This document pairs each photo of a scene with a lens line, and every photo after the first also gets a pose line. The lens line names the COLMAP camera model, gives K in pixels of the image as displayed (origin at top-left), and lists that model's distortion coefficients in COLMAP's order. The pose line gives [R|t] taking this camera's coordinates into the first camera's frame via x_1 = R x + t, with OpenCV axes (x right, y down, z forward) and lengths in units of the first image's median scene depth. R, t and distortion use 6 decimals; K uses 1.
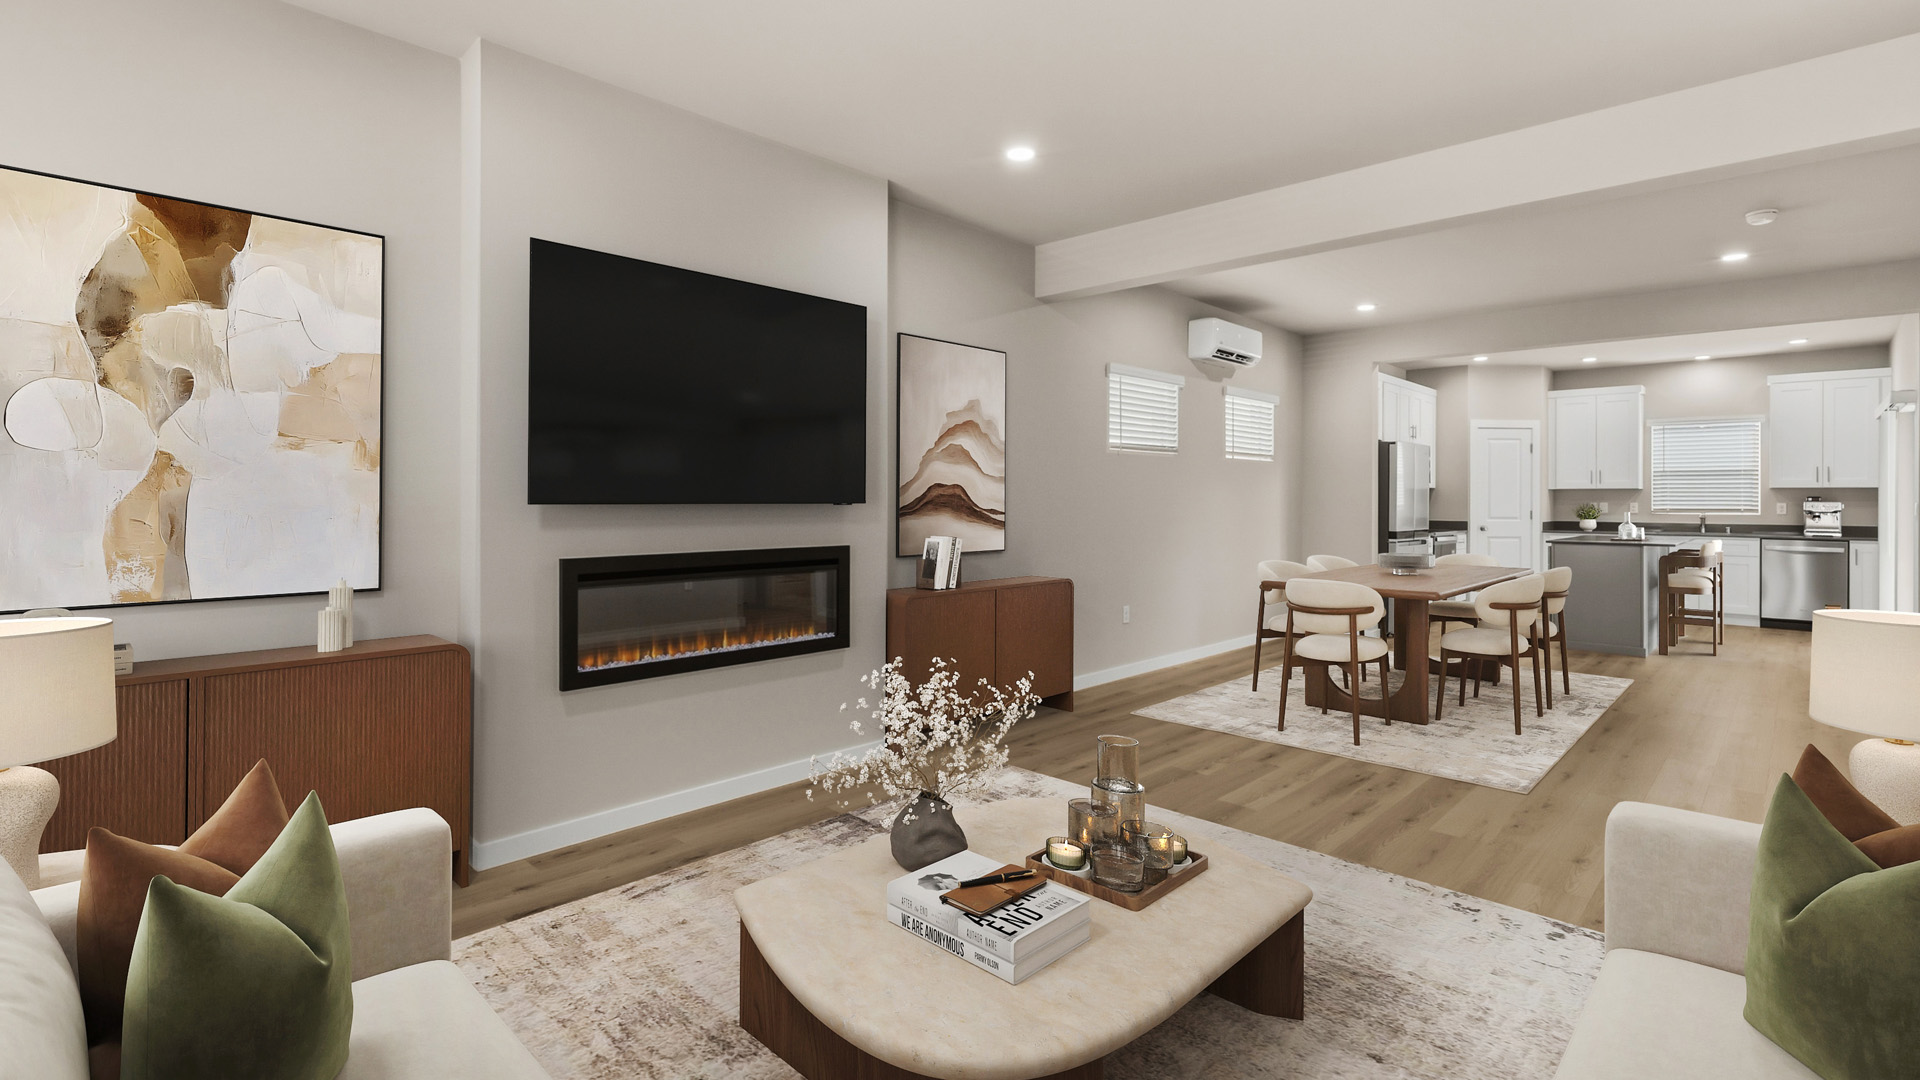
lens RADIAL K [[883.9, 0, 971.7], [0, 883.9, 493.8], [0, 0, 1]] dist [0.008455, -0.001350]
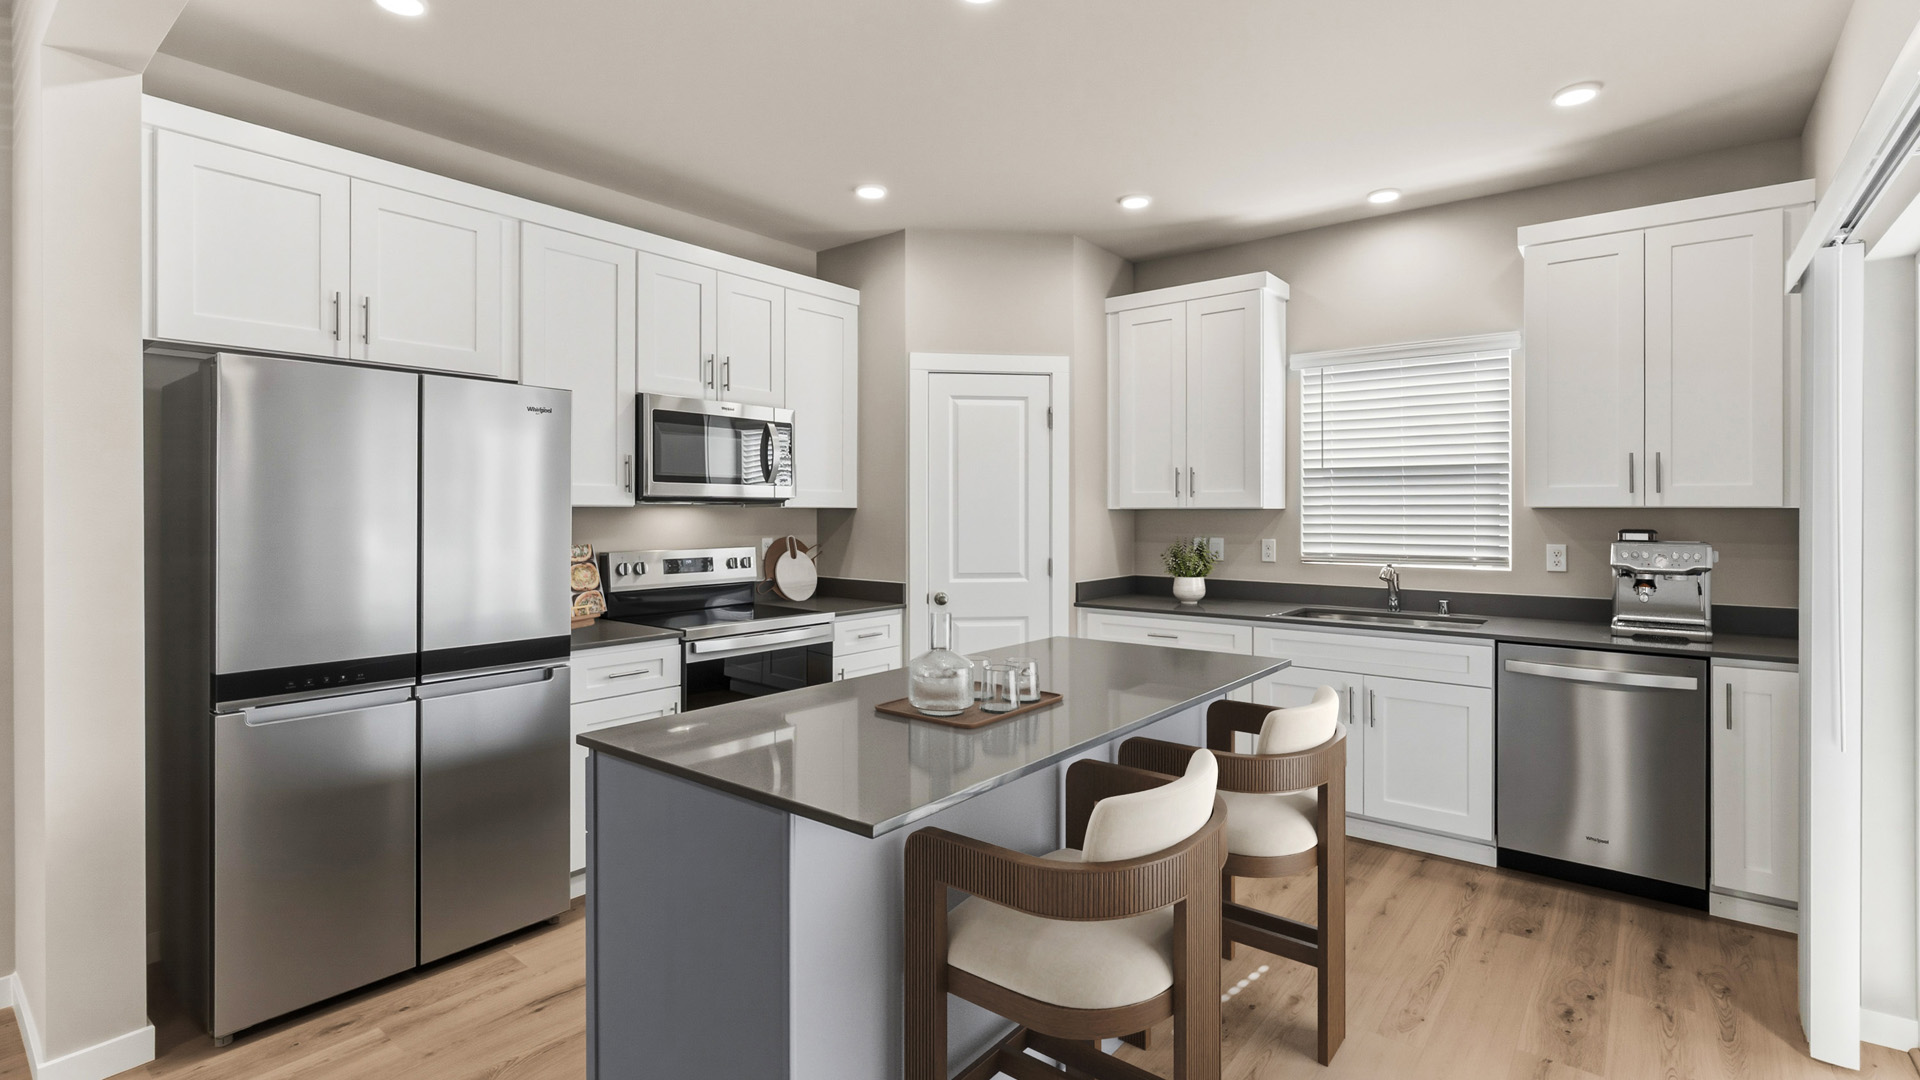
lens RADIAL K [[883.9, 0, 954.6], [0, 883.9, 504.3], [0, 0, 1]] dist [0.008455, -0.001350]
pose [[0.996963, -0.003206, 0.077808, 0.633855], [0.003177, 0.999995, 0.000494, -0.009693], [-0.077810, -0.000245, 0.996968, 0.645485]]
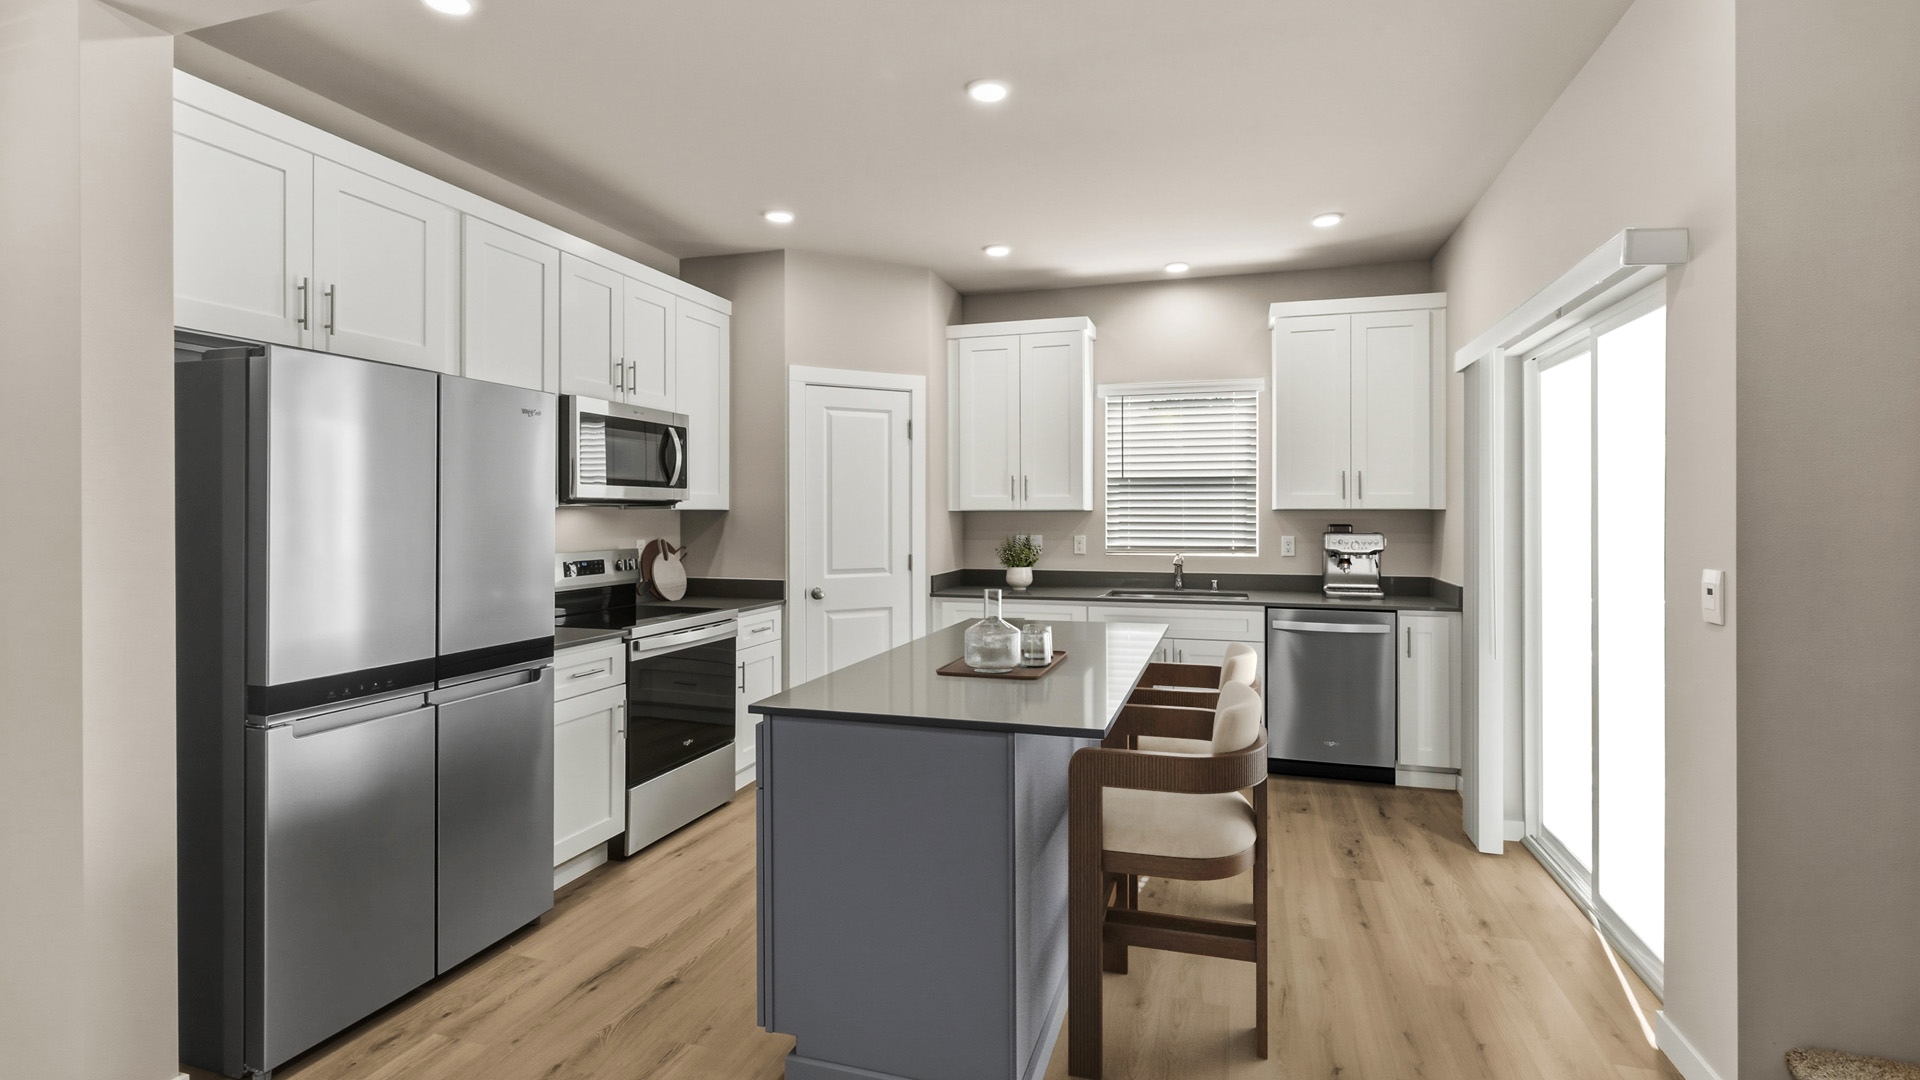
lens RADIAL K [[883.9, 0, 962.8], [0, 883.9, 503.9], [0, 0, 1]] dist [0.008455, -0.001350]
pose [[0.899839, -0.001471, 0.436220, 0.506981], [0.002850, 0.999993, -0.002506, -0.009475], [-0.436214, 0.003498, 0.899836, 0.617698]]
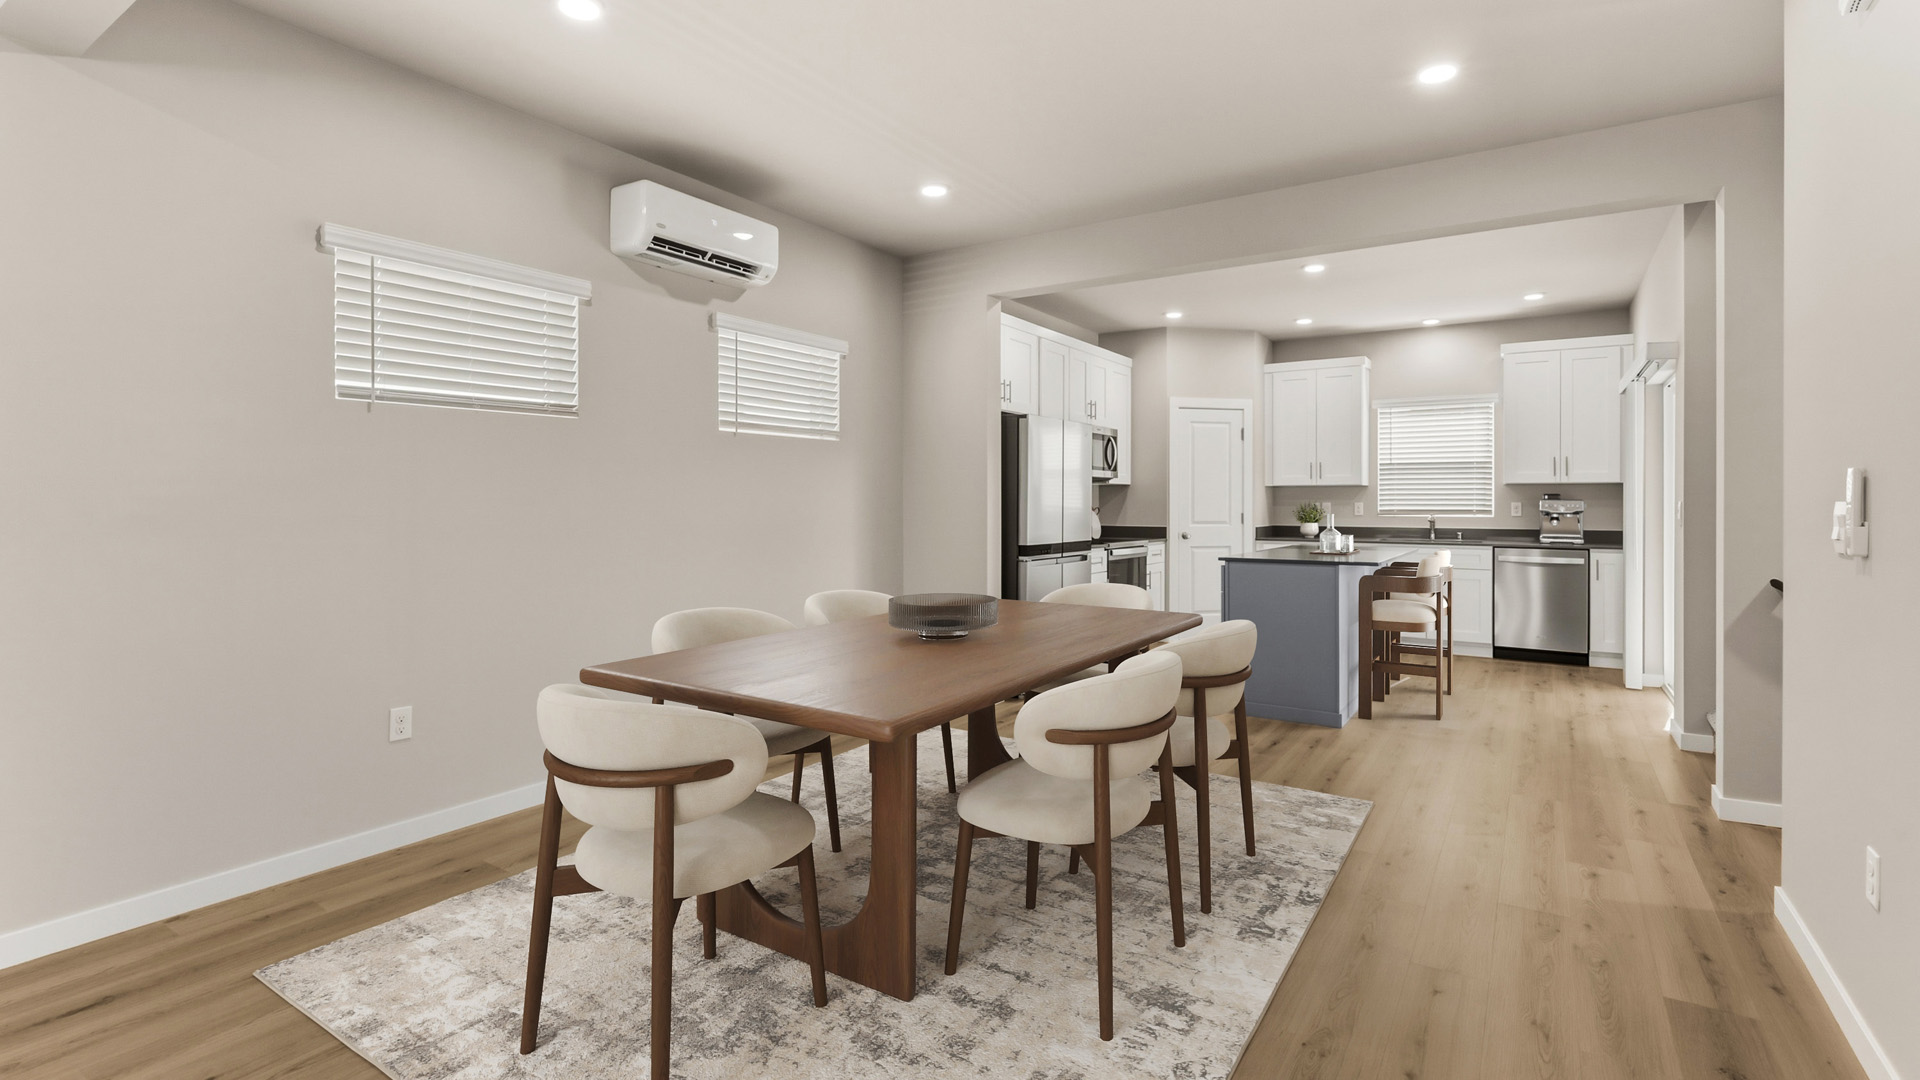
lens RADIAL K [[883.9, 0, 965.8], [0, 883.9, 494.5], [0, 0, 1]] dist [0.008455, -0.001350]
pose [[0.984460, -0.001074, 0.175607, 0.287527], [0.001131, 0.999999, -0.000222, 0.002945], [-0.175607, 0.000417, 0.984460, 0.306265]]
